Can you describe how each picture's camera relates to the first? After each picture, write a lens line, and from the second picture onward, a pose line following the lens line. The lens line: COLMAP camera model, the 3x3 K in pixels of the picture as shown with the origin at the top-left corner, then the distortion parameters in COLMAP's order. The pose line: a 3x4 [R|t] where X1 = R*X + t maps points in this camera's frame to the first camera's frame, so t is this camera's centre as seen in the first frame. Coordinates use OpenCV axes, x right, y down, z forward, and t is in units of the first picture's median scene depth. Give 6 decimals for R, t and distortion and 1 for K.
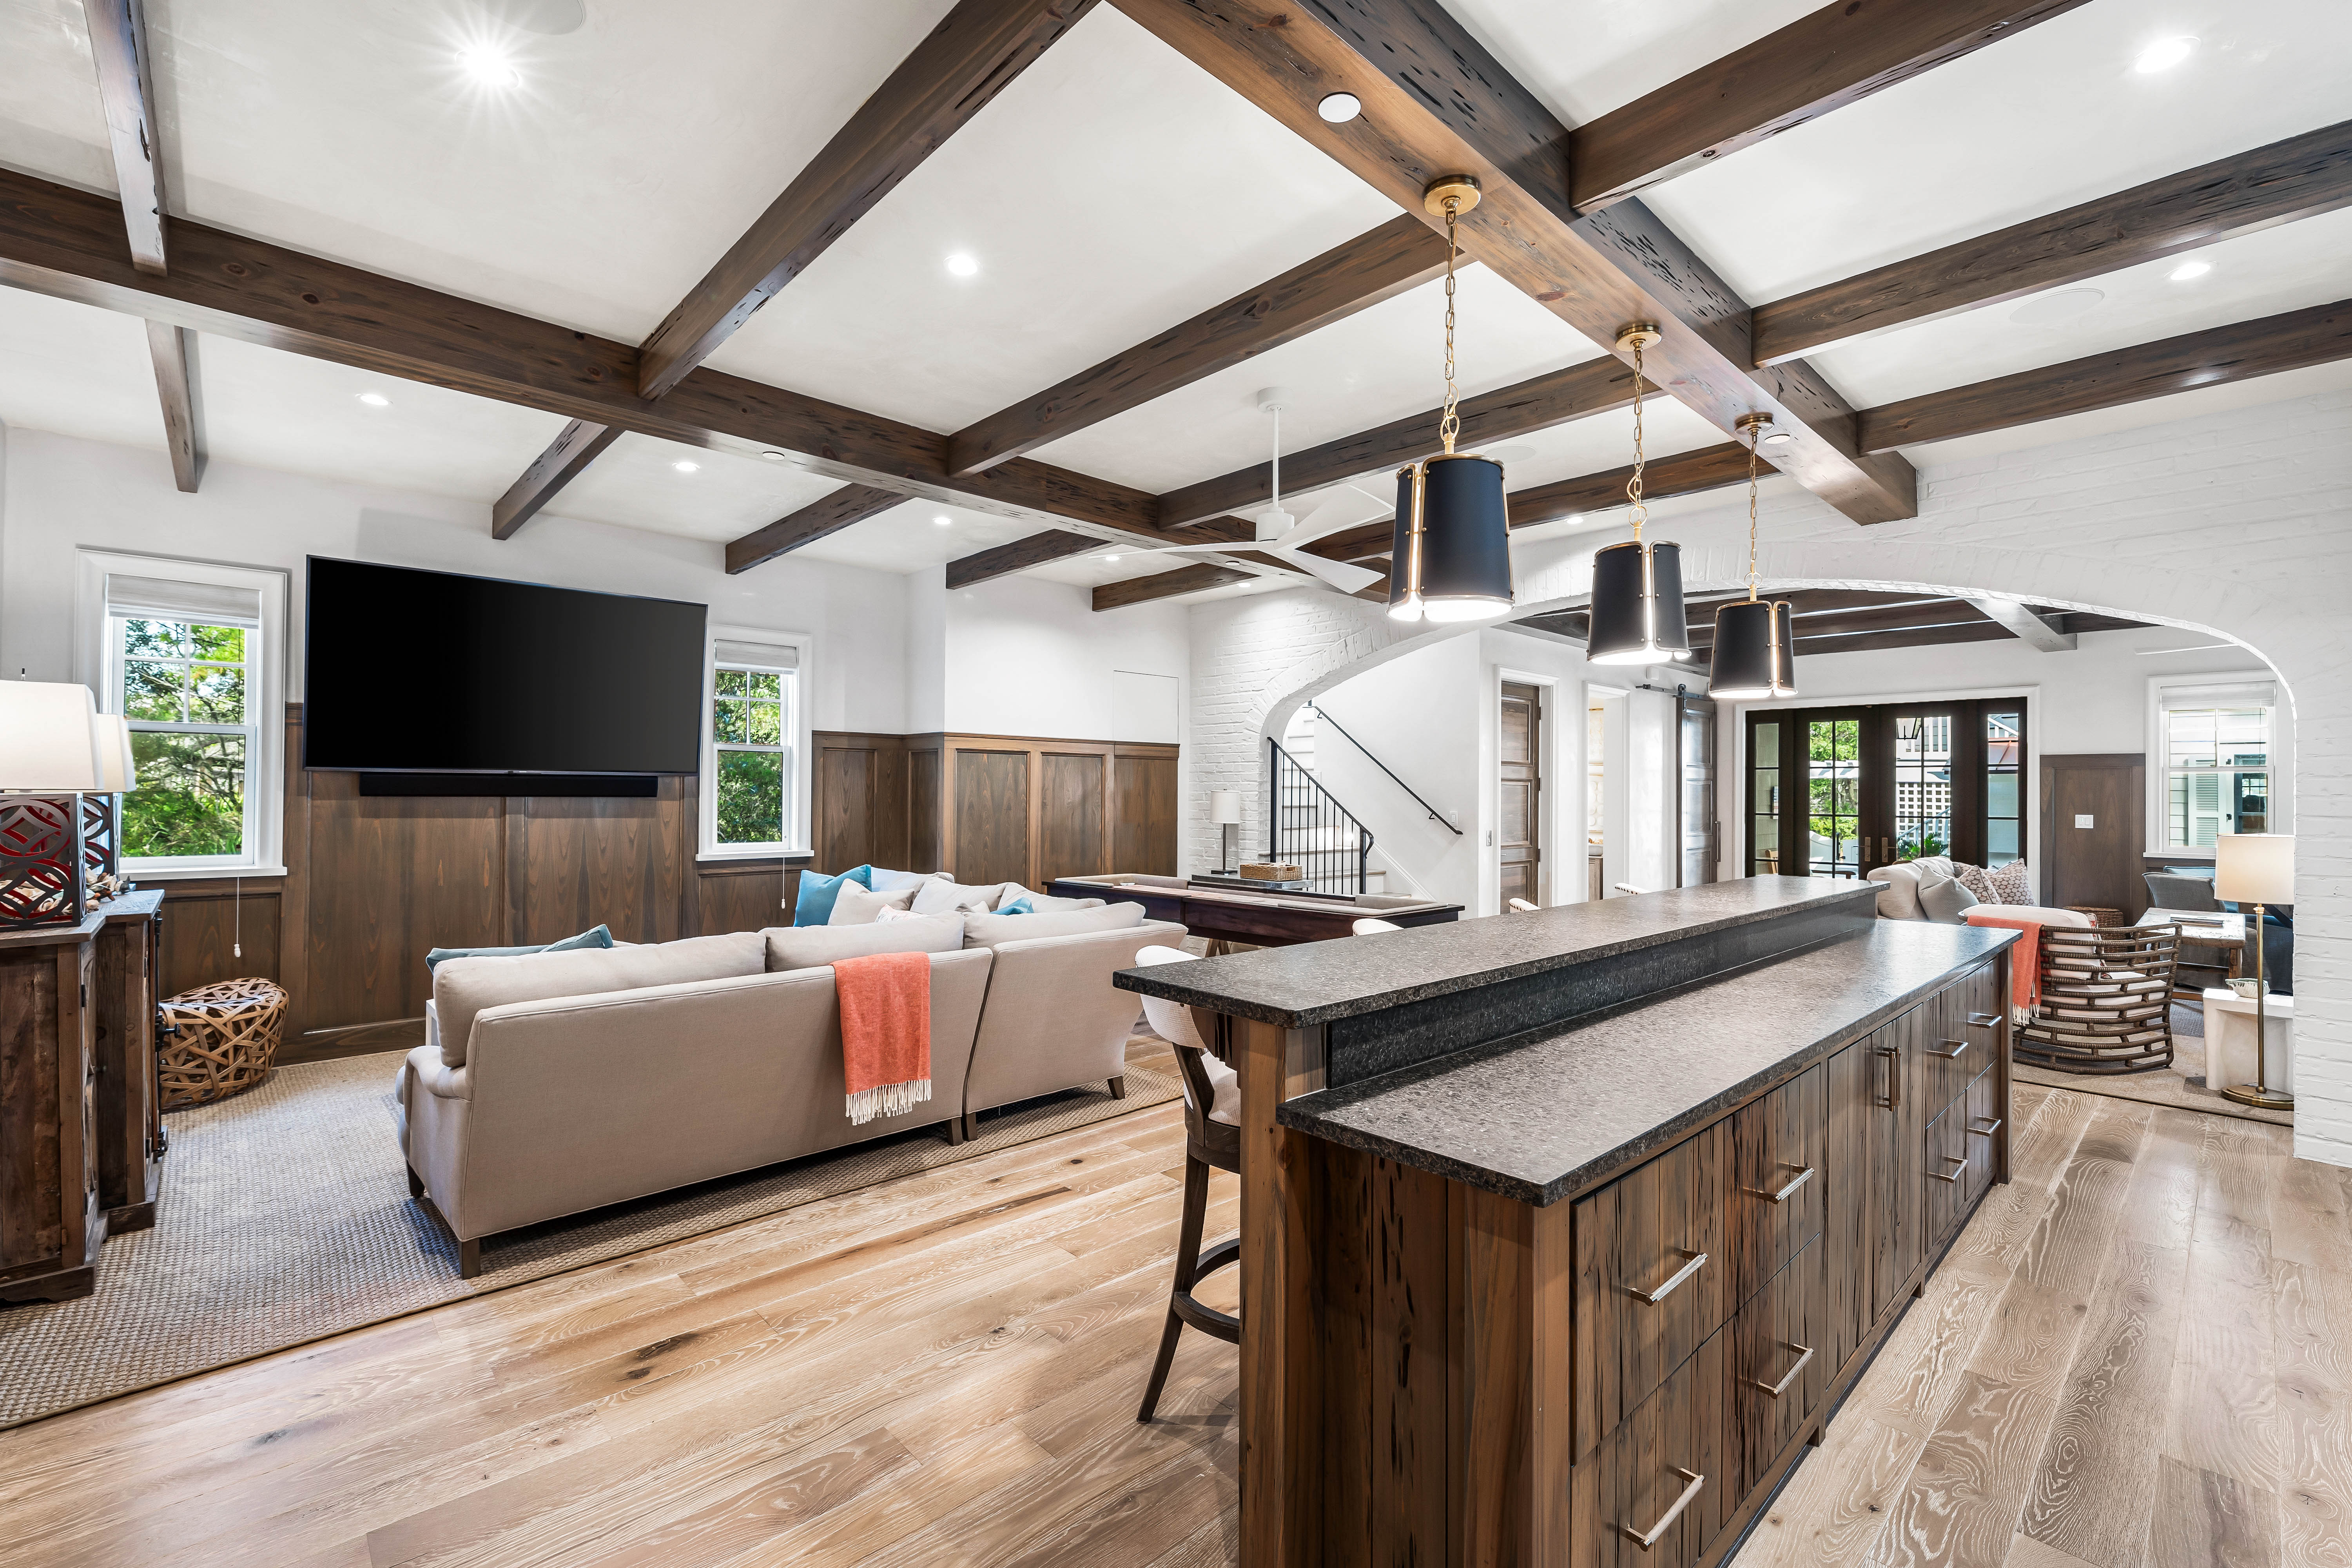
lens RADIAL K [[1005.8, 0, 1176.0], [0, 1005.8, 784.0], [0, 0, 1]] dist [-0.000646, -0.000045]
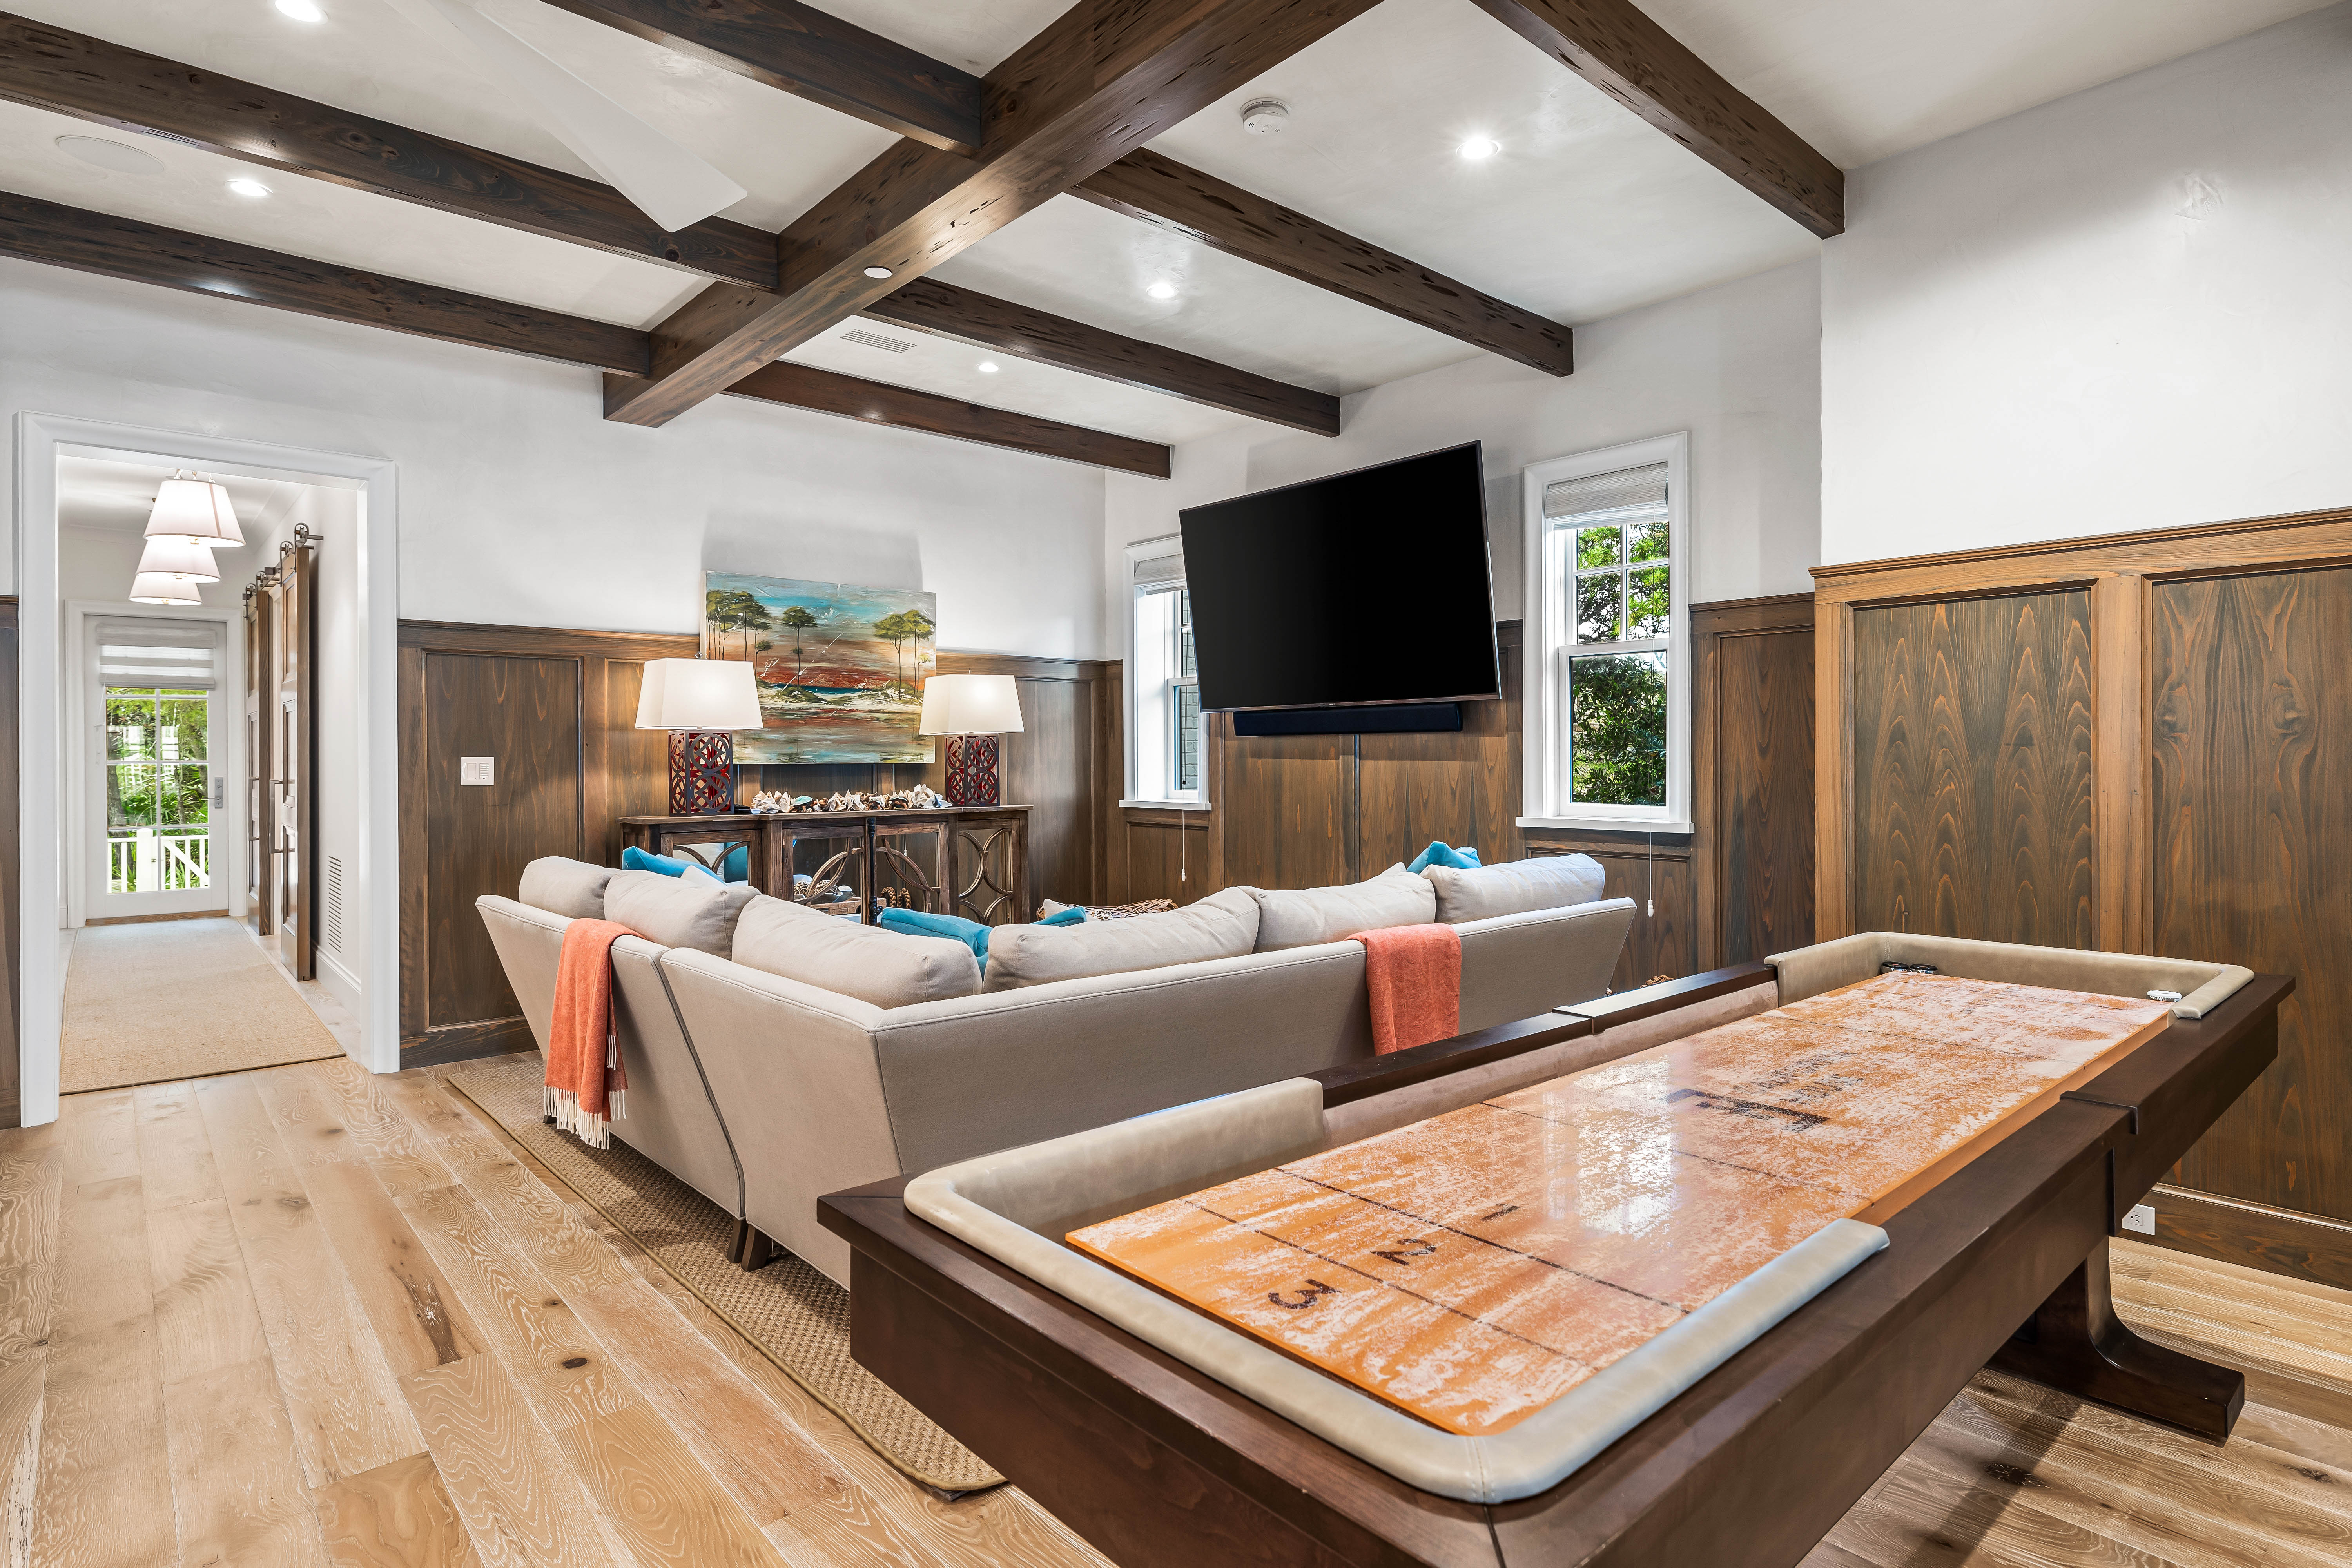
lens RADIAL K [[1228.3, 0, 1181.0], [0, 1228.3, 742.8], [0, 0, 1]] dist [-0.001700, -0.000222]
pose [[-0.019318, -0.016480, -0.999678, 0.344715], [0.012470, 0.999782, -0.016722, 0.033309], [0.999736, -0.012789, -0.019108, 0.821254]]
